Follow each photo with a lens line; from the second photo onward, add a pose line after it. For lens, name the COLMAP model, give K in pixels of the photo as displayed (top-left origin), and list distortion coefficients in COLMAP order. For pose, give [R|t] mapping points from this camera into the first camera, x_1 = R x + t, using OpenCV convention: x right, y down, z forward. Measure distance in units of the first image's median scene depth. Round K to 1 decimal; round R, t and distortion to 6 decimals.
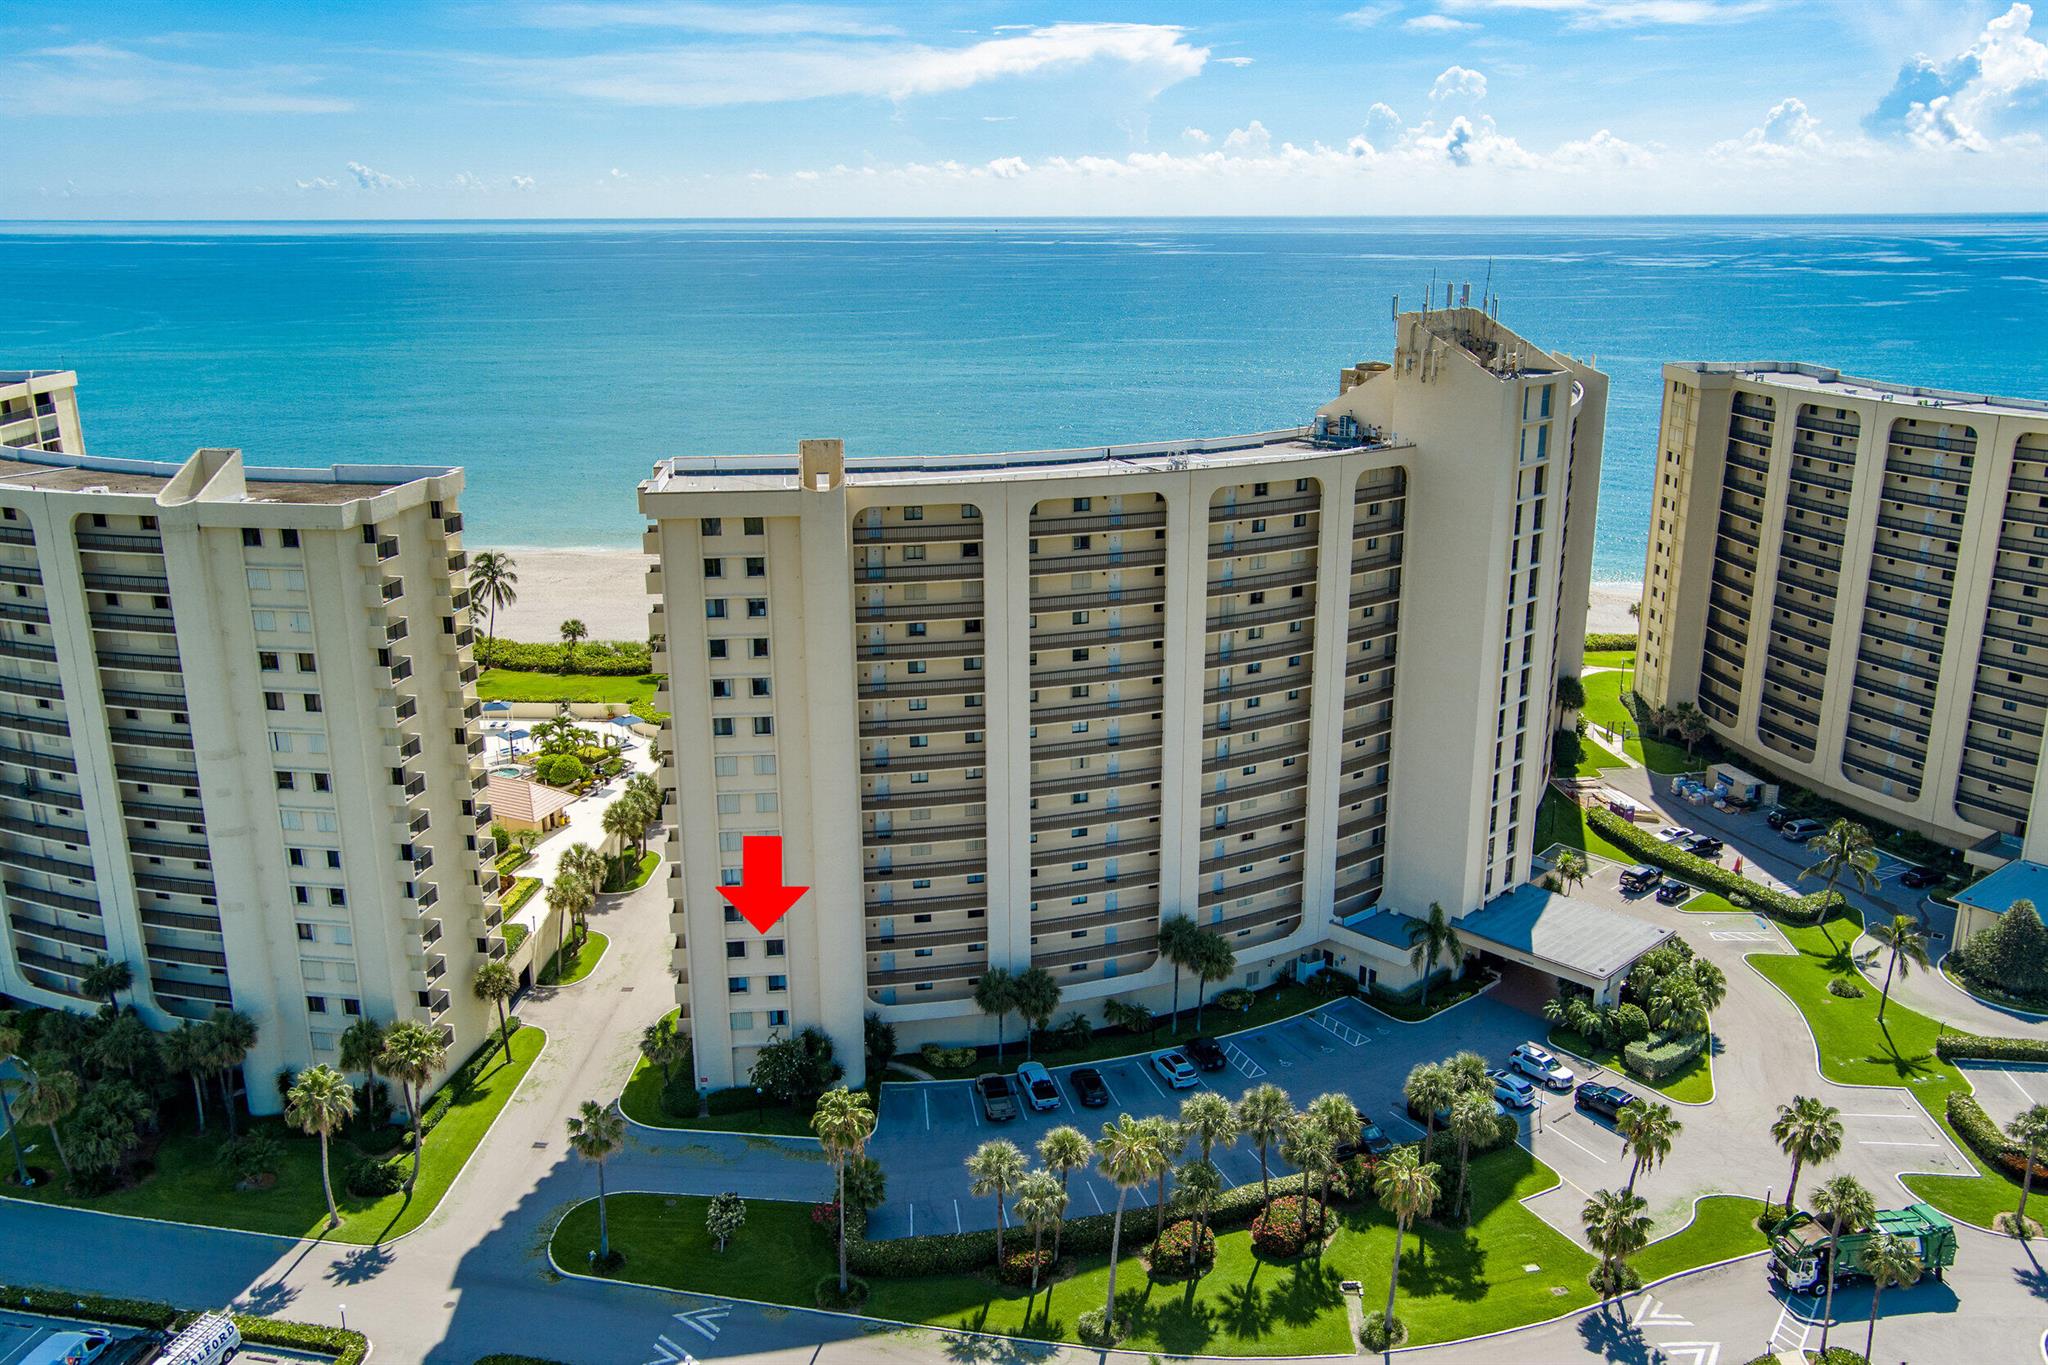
lens RADIAL K [[1646.8, 0, 1013.7], [0, 1646.8, 685.2], [0, 0, 1]] dist [-0.013814, 0.045381]
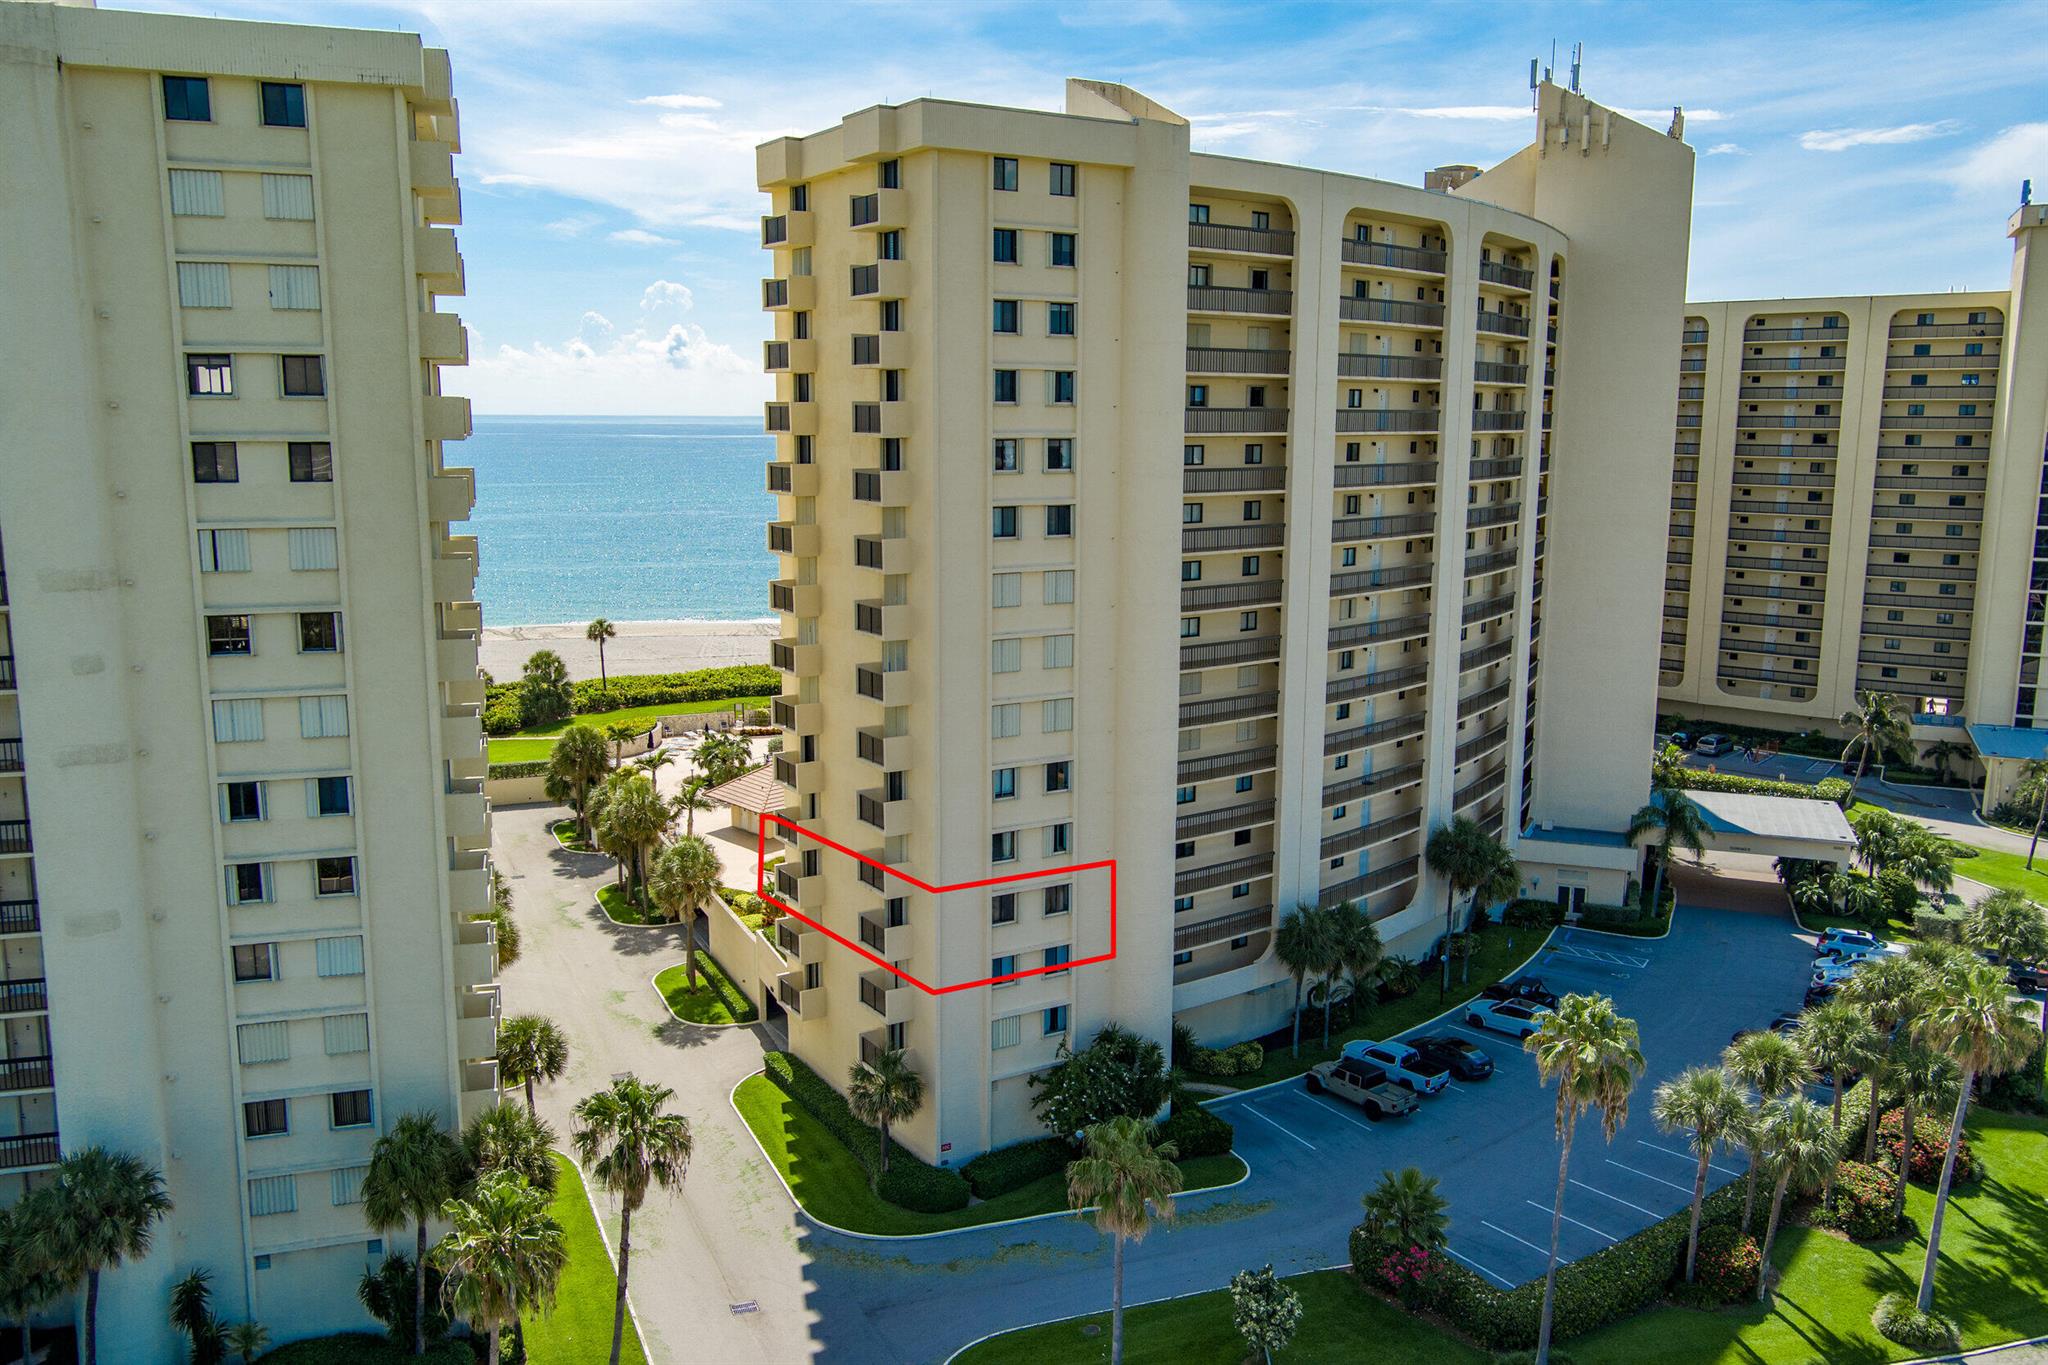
lens RADIAL K [[1646.8, 0, 1029.8], [0, 1646.8, 683.3], [0, 0, 1]] dist [-0.013814, 0.045381]
pose [[0.897574, -0.063172, 0.436313, -0.434992], [0.113013, 0.989580, -0.089211, 0.138643], [-0.426132, 0.129382, 0.895361, 0.460740]]
